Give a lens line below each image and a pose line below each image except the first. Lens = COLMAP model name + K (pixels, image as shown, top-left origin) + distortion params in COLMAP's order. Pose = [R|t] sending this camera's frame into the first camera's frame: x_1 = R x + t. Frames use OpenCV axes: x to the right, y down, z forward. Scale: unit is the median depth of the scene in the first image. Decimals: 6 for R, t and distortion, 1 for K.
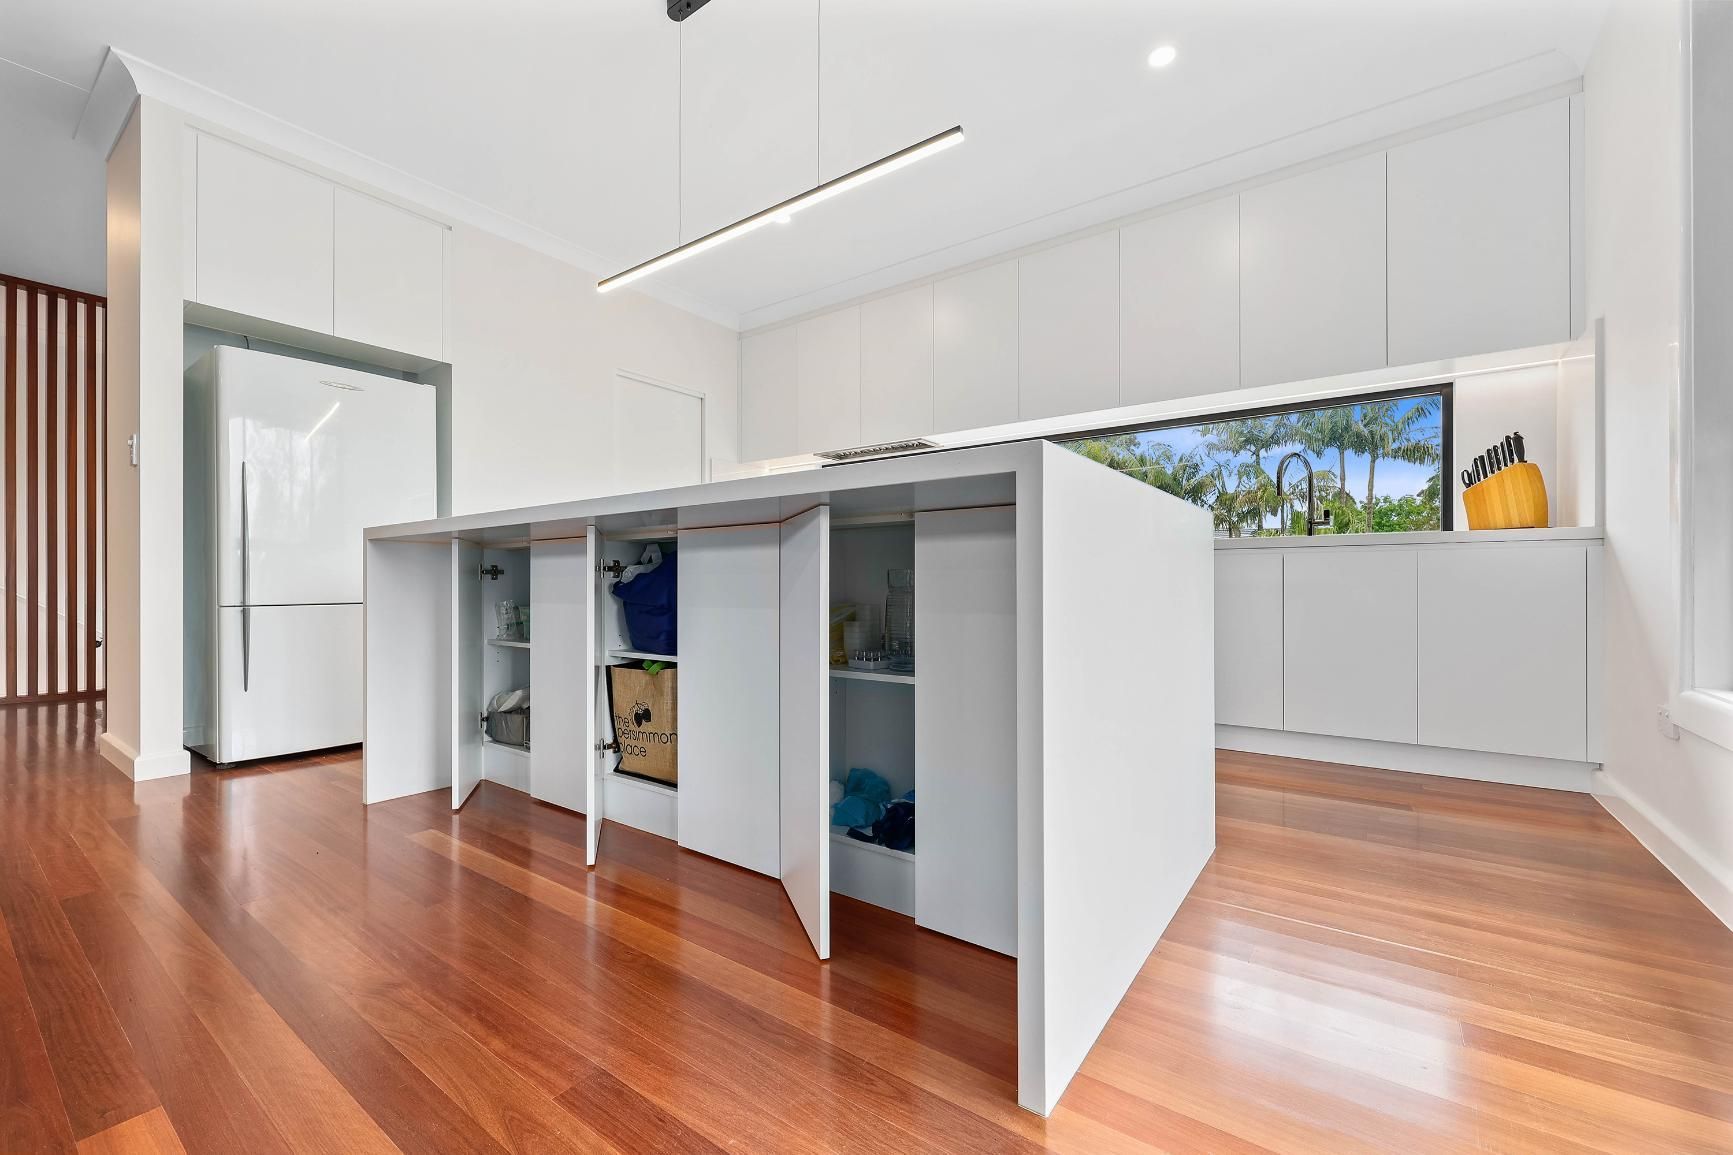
lens RADIAL K [[699.4, 0, 870.7], [0, 699.4, 583.2], [0, 0, 1]] dist [0.000483, -0.000367]
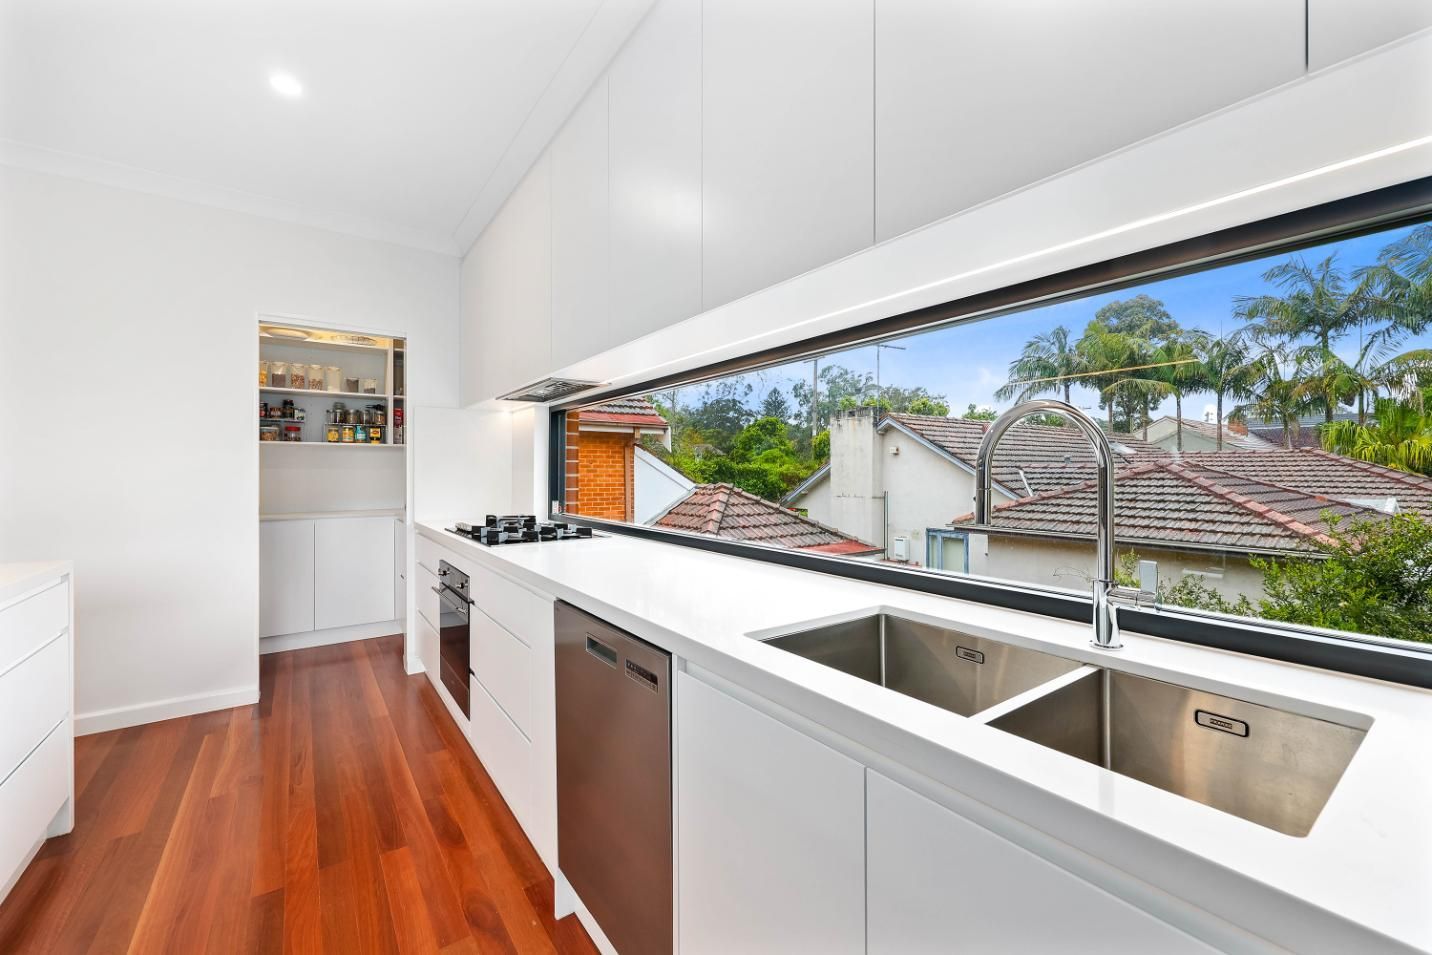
lens RADIAL K [[577.9, 0, 717.2], [0, 577.9, 473.0], [0, 0, 1]] dist [0.000483, -0.000367]
pose [[0.949333, 0.001117, -0.314271, 0.605936], [0.000620, 0.999985, 0.005425, -0.171066], [0.314272, -0.005344, 0.949318, 0.744907]]
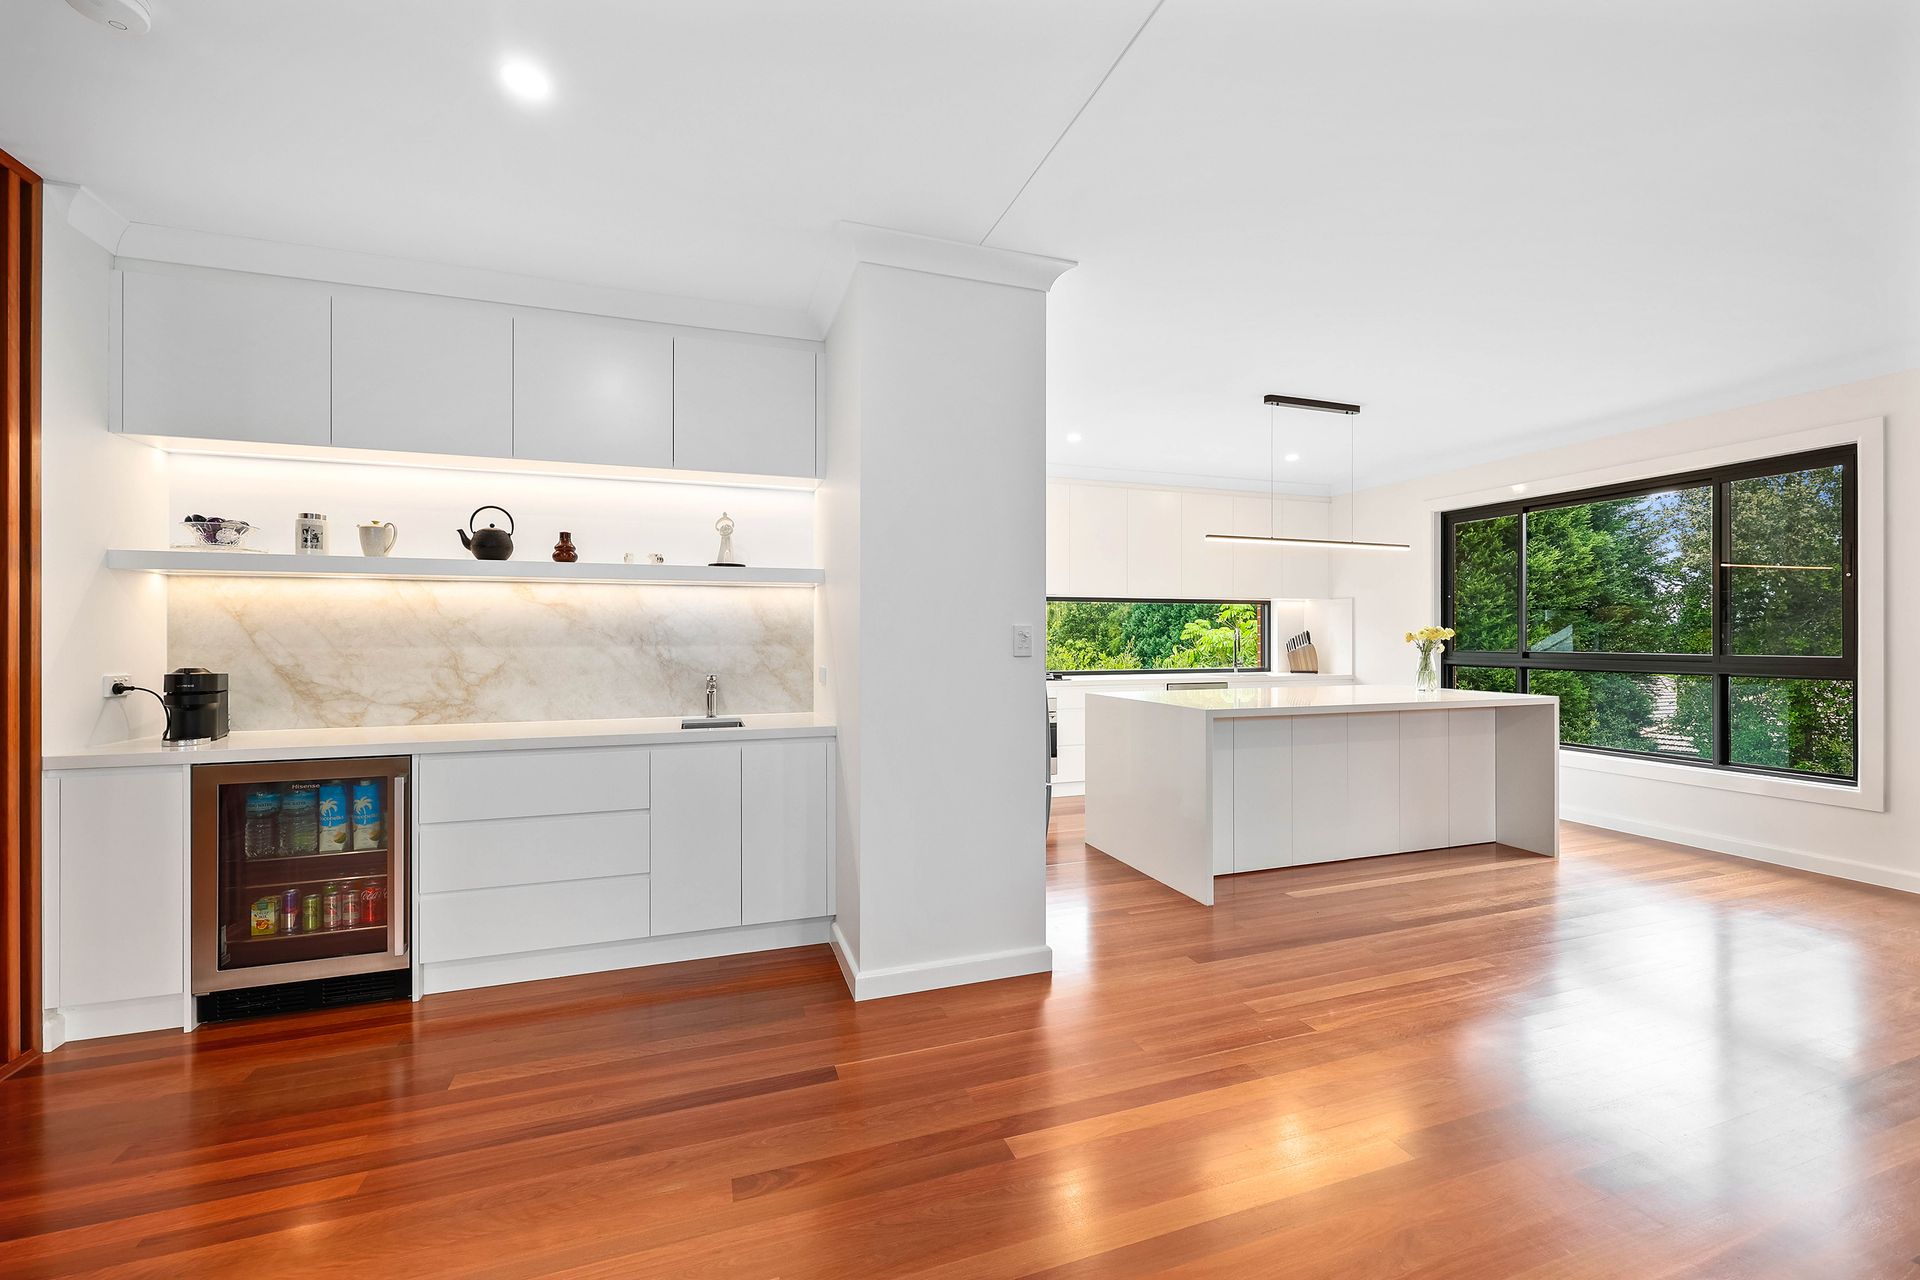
lens RADIAL K [[774.9, 0, 962.2], [0, 774.9, 634.6], [0, 0, 1]] dist [0.000483, -0.000367]
pose [[0.574519, 0.002527, 0.818487, -1.864570], [-0.001972, 0.999997, -0.001703, -0.185560], [-0.818489, -0.000636, 0.574522, 0.414350]]
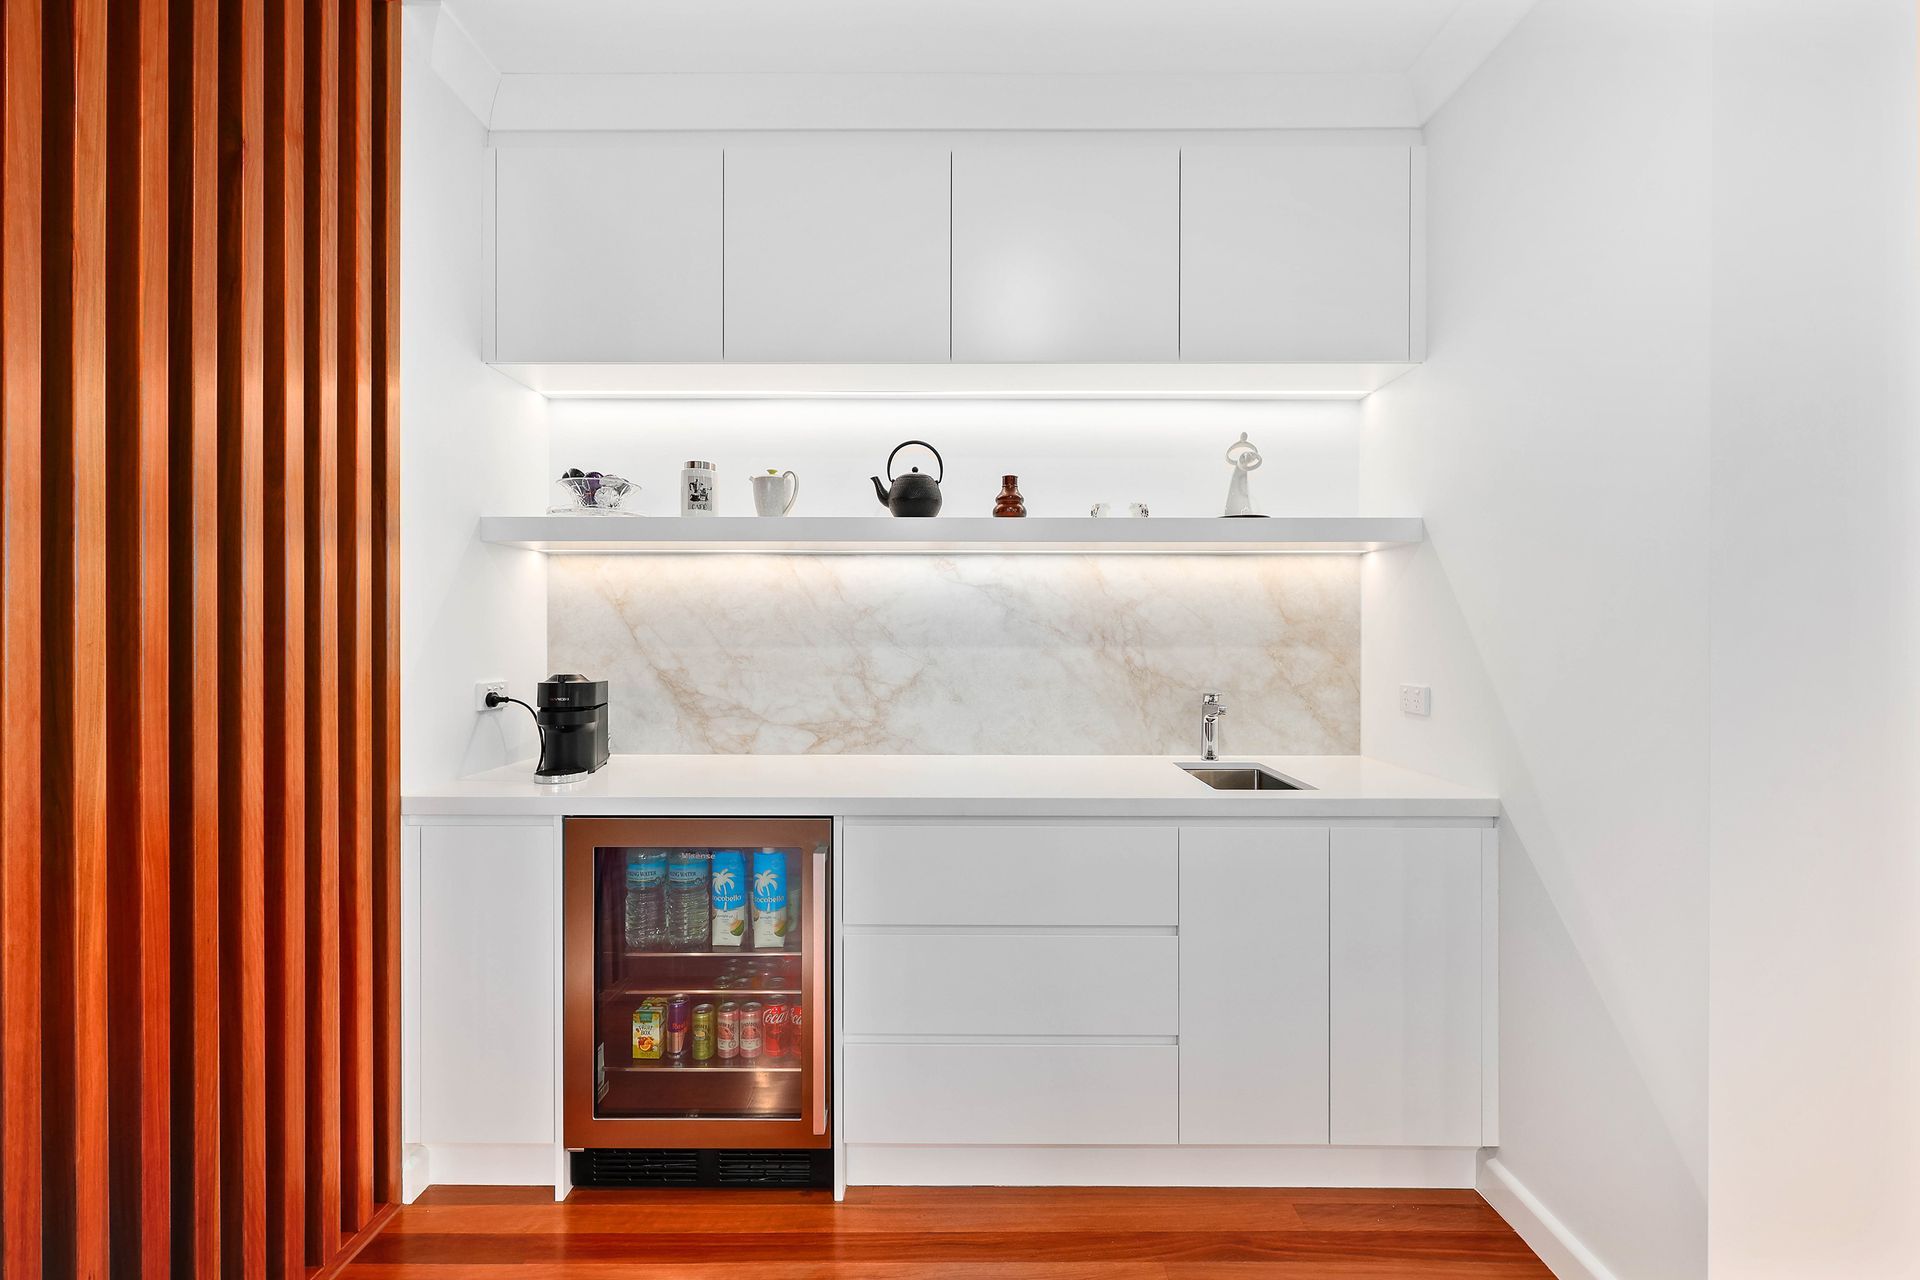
lens RADIAL K [[774.9, 0, 964.1], [0, 774.9, 634.2], [0, 0, 1]] dist [0.000483, -0.000367]
pose [[0.813143, 0.000428, 0.582063, -1.746516], [-0.003871, 0.999982, 0.004672, -0.185048], [-0.582051, -0.006052, 0.813130, 0.952283]]
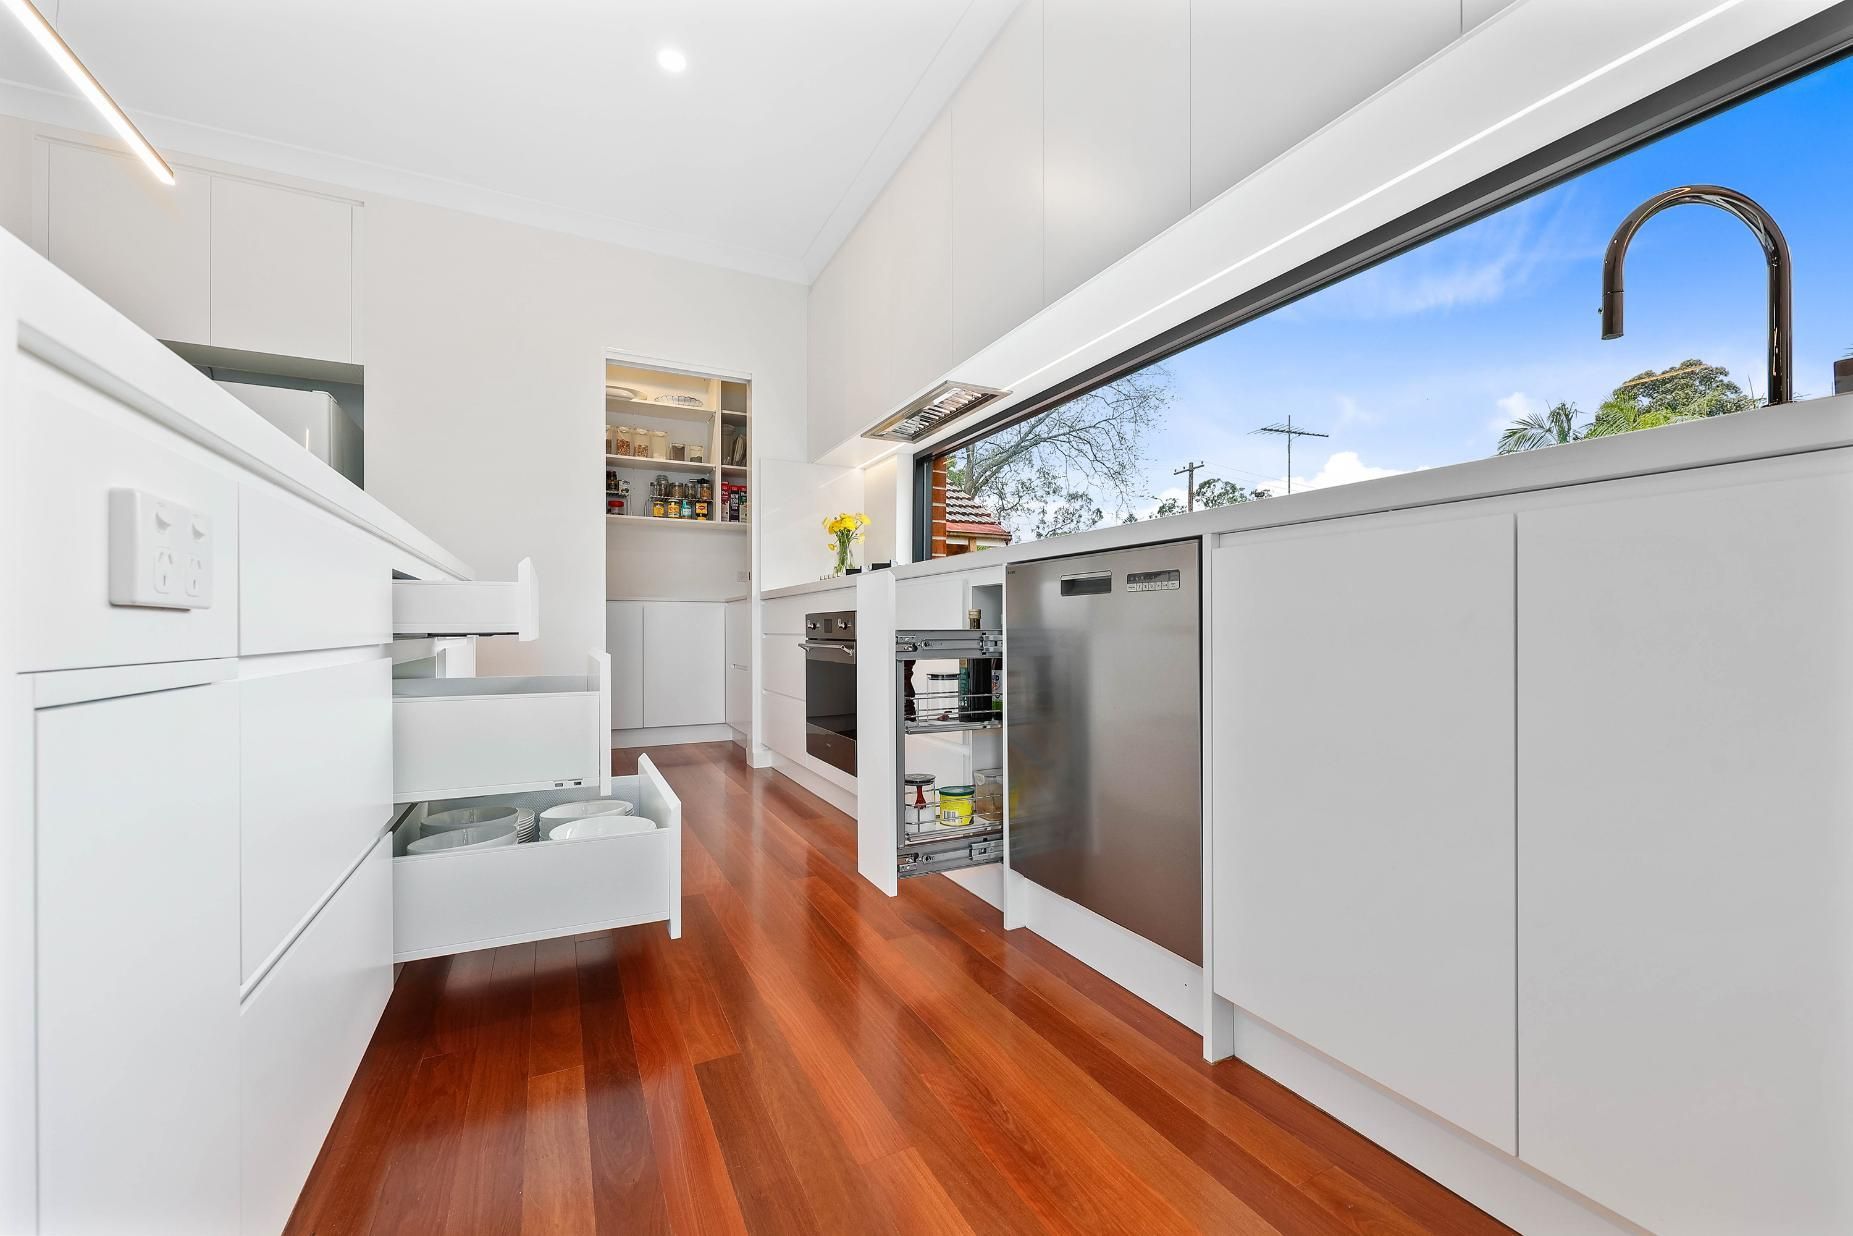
lens RADIAL K [[747.9, 0, 932.9], [0, 747.9, 626.2], [0, 0, 1]] dist [0.000483, -0.000367]
pose [[0.888177, -0.001143, -0.459501, 0.520116], [0.001171, 0.999999, -0.000225, 0.002007], [0.459501, -0.000338, 0.888177, 0.636935]]
